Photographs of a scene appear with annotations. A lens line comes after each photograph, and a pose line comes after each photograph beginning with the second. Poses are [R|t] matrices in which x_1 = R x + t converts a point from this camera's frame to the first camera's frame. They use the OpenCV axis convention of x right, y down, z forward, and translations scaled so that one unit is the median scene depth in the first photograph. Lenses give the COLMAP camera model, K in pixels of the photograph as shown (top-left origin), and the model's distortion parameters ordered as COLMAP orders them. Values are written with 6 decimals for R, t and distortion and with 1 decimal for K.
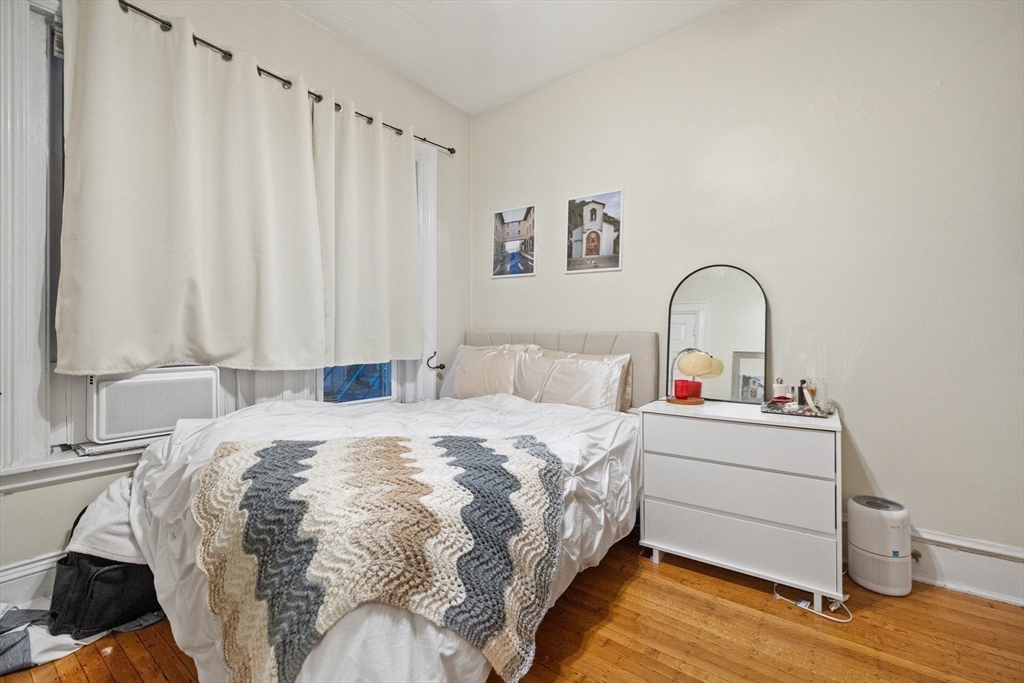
lens RADIAL K [[438.2, 0, 516.2], [0, 438.2, 340.6], [0, 0, 1]] dist [0.001974, 0.000282]
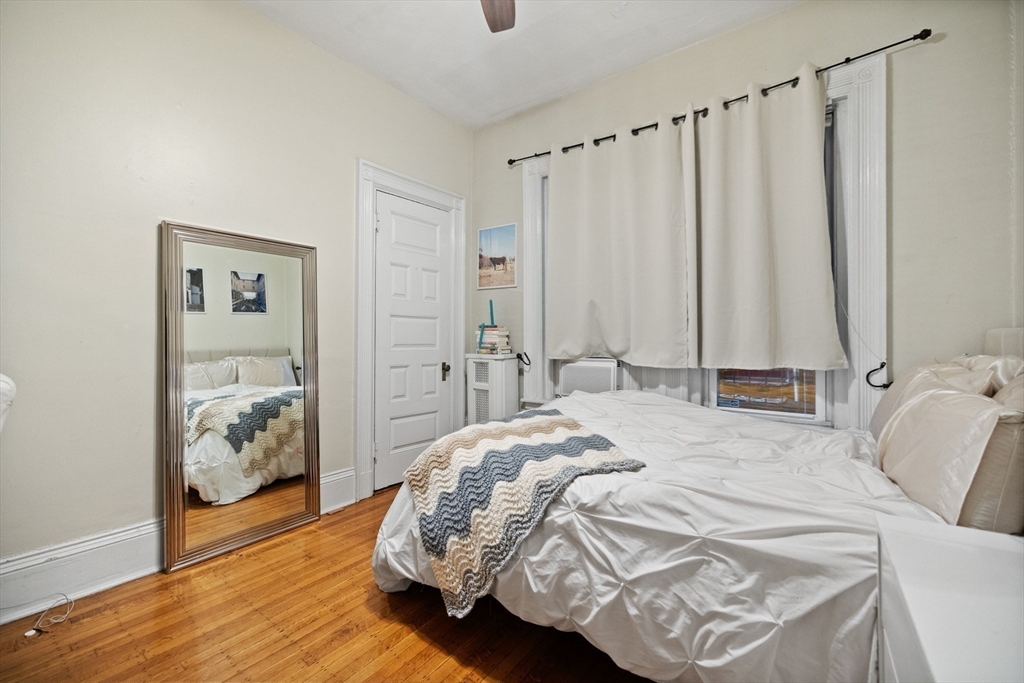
lens RADIAL K [[438.2, 0, 516.2], [0, 438.2, 340.6], [0, 0, 1]] dist [0.001974, 0.000282]
pose [[0.000104, 0.008307, -0.999965, 0.737649], [-0.010995, 0.999905, 0.008306, -0.010871], [0.999940, 0.010994, 0.000195, 0.692066]]
